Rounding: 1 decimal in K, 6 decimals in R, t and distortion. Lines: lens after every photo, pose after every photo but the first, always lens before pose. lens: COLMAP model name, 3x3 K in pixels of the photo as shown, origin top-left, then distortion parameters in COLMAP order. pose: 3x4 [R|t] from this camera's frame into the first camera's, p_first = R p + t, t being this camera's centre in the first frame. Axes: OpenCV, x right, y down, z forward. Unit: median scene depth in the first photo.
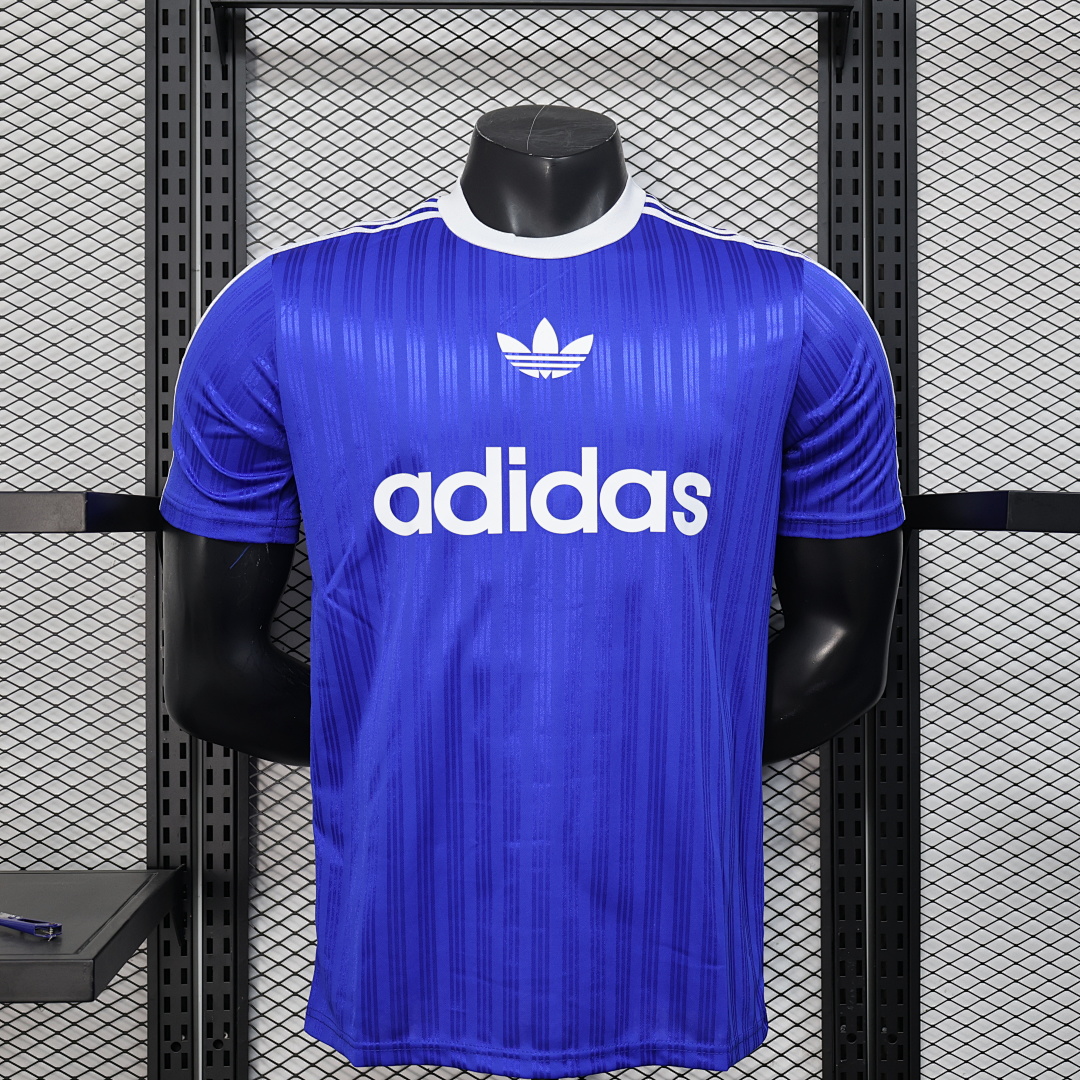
lens RADIAL K [[1732.6, 0, 545.2], [0, 1732.6, 539.9], [0, 0, 1]] dist [0.004676, 0.000000]
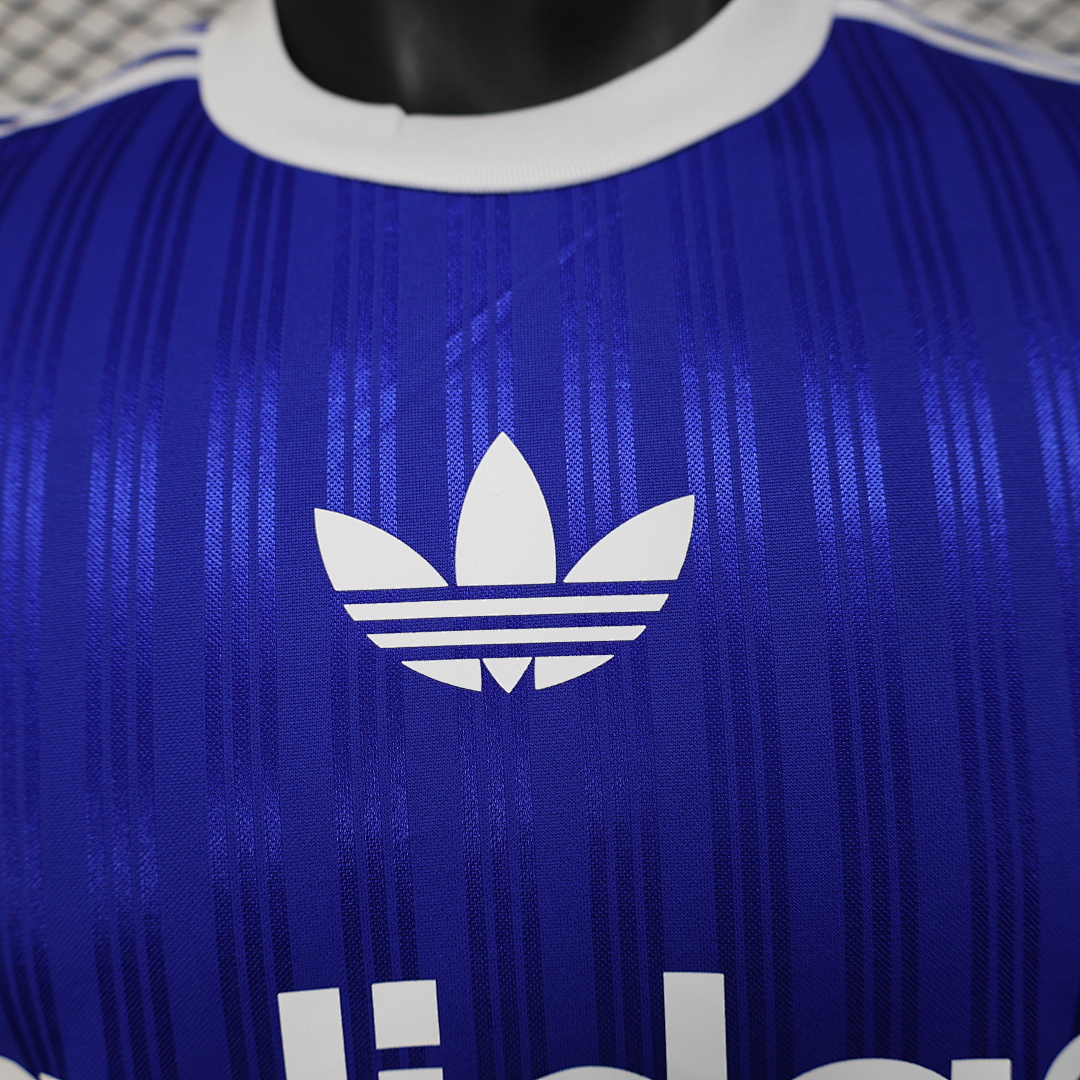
lens RADIAL K [[1118.5, 0, 540.8], [0, 1118.5, 536.4], [0, 0, 1]] dist [0.000319, 0.000000]
pose [[0.994464, -0.034751, -0.099167, 0.020203], [0.049897, 0.986715, 0.154608, -0.130859], [0.092477, -0.158700, 0.982986, 0.789582]]
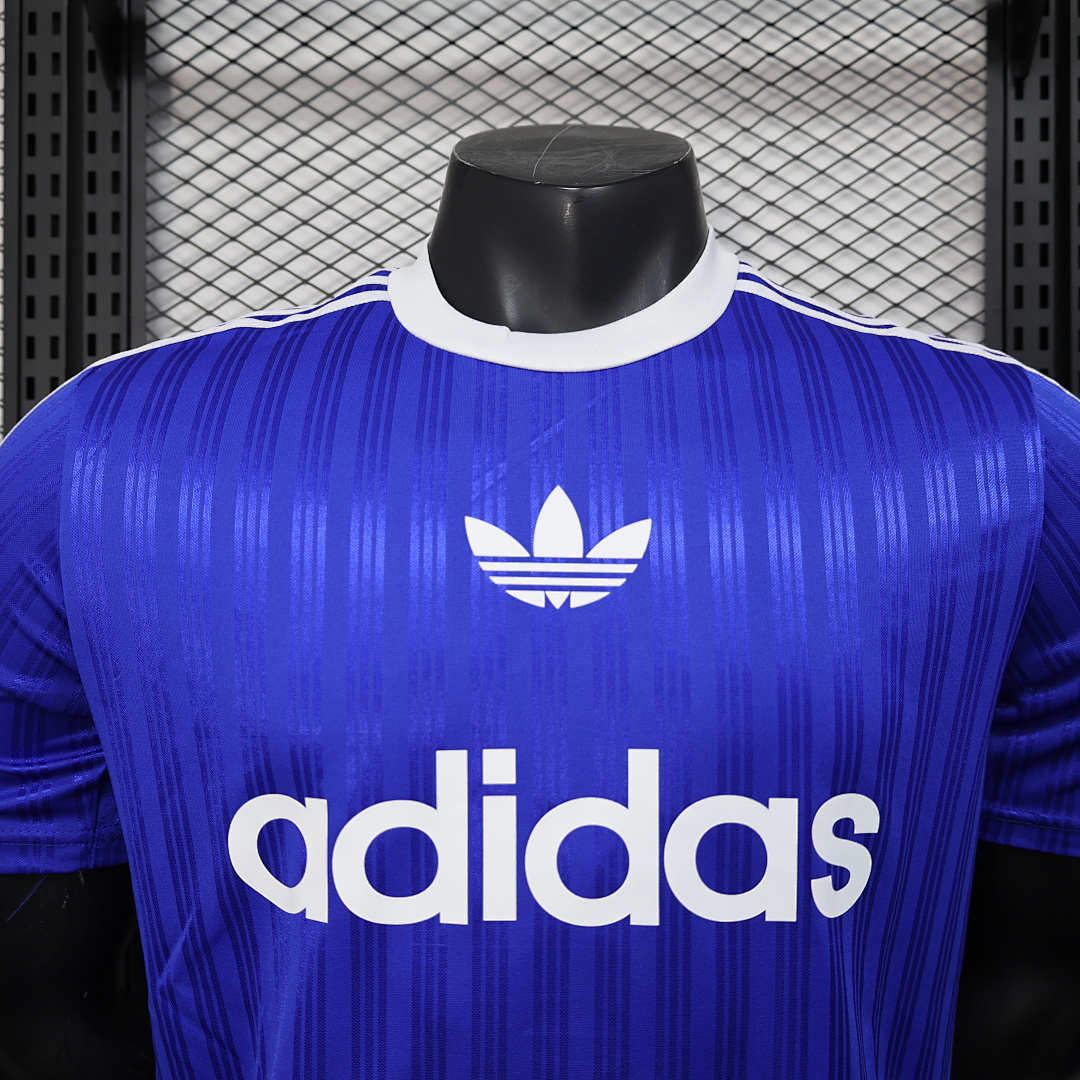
lens RADIAL K [[1118.5, 0, 535.2], [0, 1118.5, 536.4], [0, 0, 1]] dist [0.000319, 0.000000]
pose [[0.997775, 0.003162, -0.066600, 0.014480], [-0.003080, 0.999994, 0.001336, -0.107196], [0.066604, -0.001128, 0.997779, 0.626776]]
